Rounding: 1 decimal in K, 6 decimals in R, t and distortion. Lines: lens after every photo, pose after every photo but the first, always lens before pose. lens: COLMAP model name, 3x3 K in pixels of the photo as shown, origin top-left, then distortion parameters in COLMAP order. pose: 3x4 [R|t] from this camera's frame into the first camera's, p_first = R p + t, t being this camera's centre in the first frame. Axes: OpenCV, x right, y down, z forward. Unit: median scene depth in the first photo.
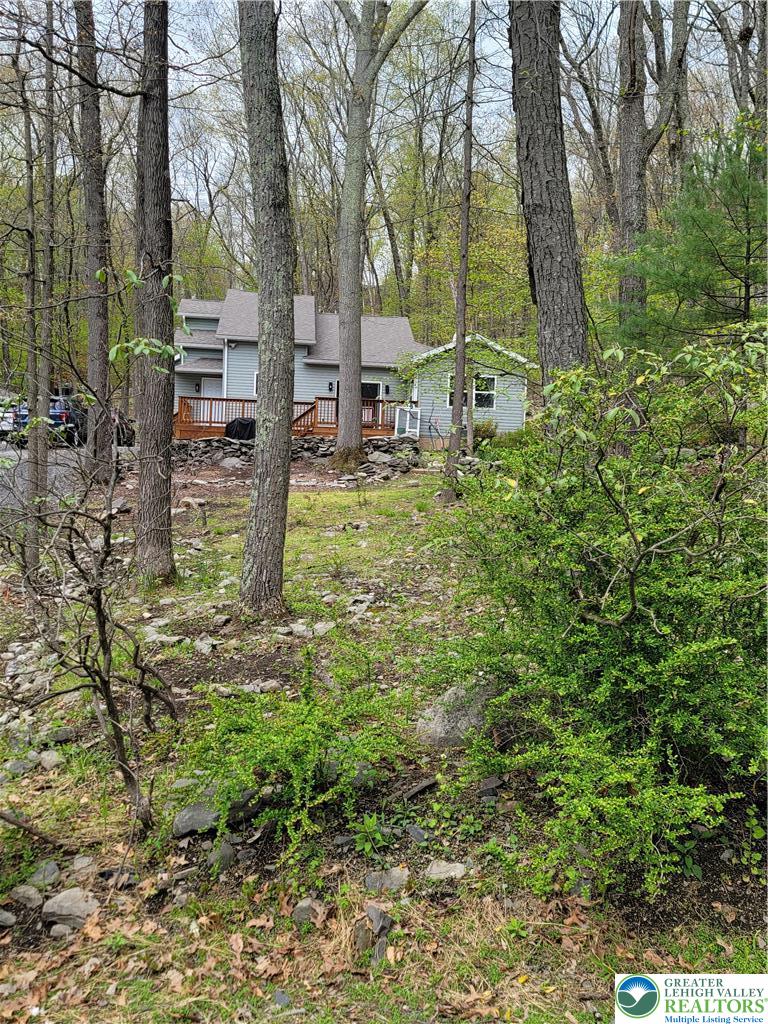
lens RADIAL K [[969.7, 0, 385.0], [0, 969.7, 516.4], [0, 0, 1]] dist [0.061303, 0.000000]
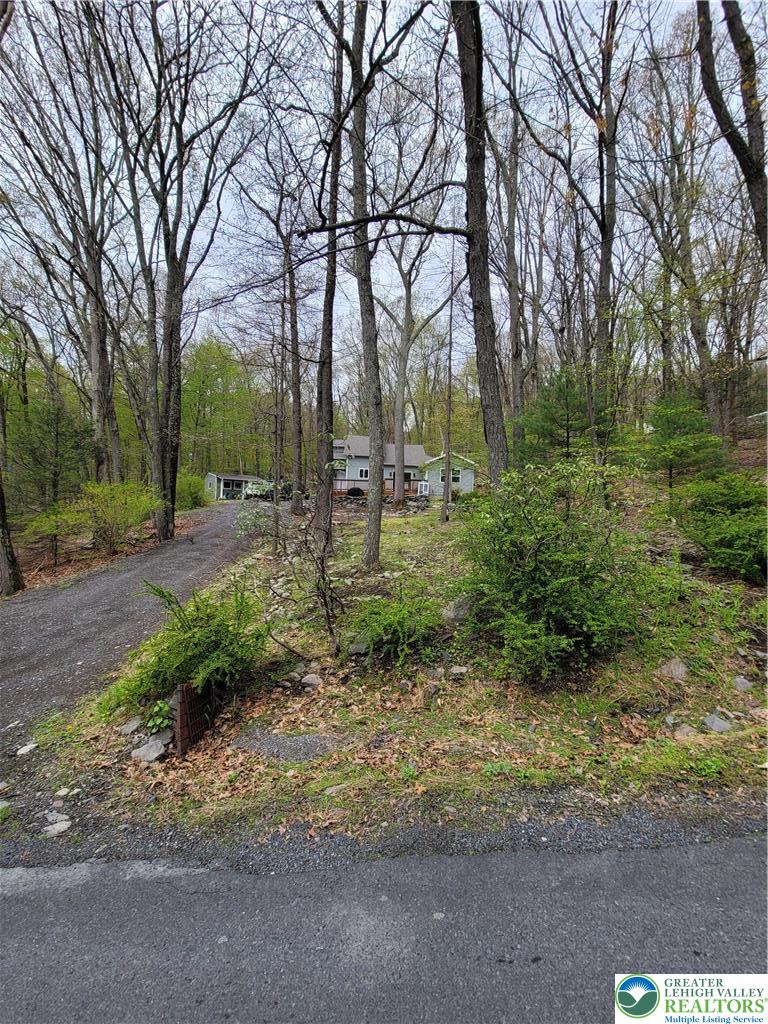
lens RADIAL K [[418.7, 0, 382.3], [0, 418.7, 510.6], [0, 0, 1]] dist [-0.006770, -0.000097]
pose [[0.998401, -0.004750, -0.056330, -0.063630], [0.002367, 0.999103, -0.042290, -0.001579], [0.056480, 0.042089, 0.997516, -0.088890]]
